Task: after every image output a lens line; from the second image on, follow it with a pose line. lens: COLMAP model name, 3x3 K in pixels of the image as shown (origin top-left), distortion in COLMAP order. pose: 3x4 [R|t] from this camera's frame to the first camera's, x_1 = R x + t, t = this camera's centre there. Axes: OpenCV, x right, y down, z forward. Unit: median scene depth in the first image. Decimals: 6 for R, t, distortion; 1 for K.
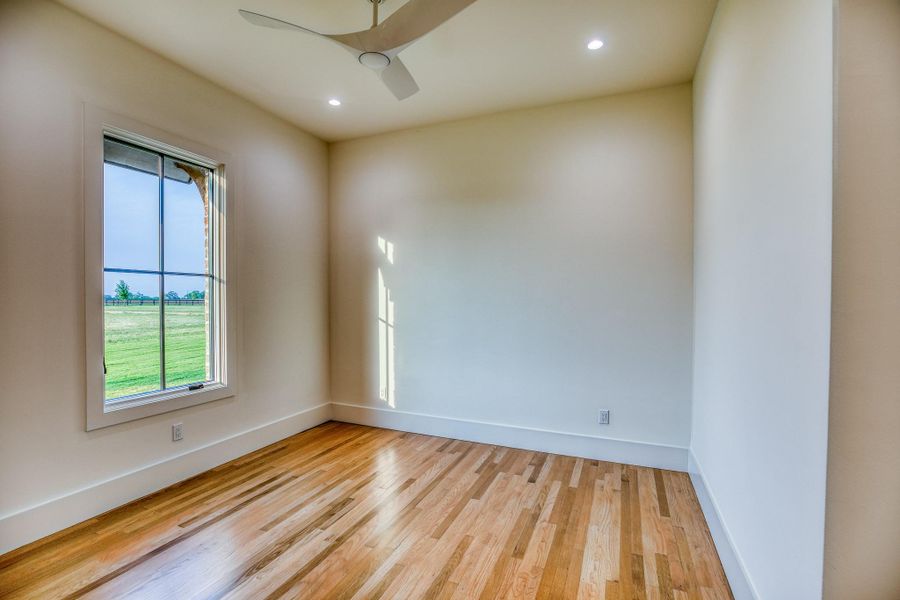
lens RADIAL K [[416.3, 0, 440.9], [0, 416.3, 299.3], [0, 0, 1]] dist [0.002338, 0.006678]
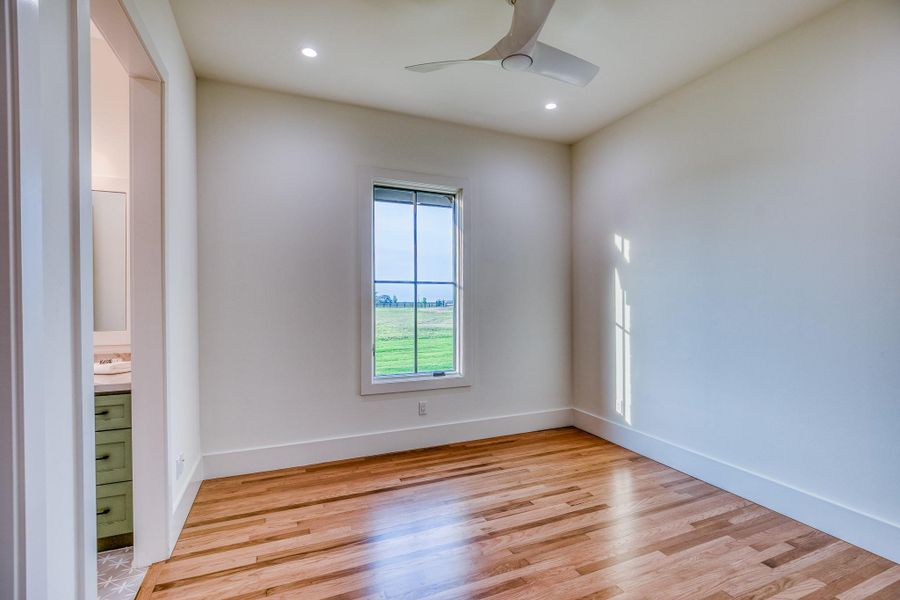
lens RADIAL K [[416.3, 0, 446.1], [0, 416.3, 300.7], [0, 0, 1]] dist [0.002338, 0.006678]
pose [[0.745519, -0.003908, -0.666472, 0.249340], [0.001359, 0.999990, -0.004343, -0.001287], [0.666482, 0.002332, 0.745517, 0.100312]]
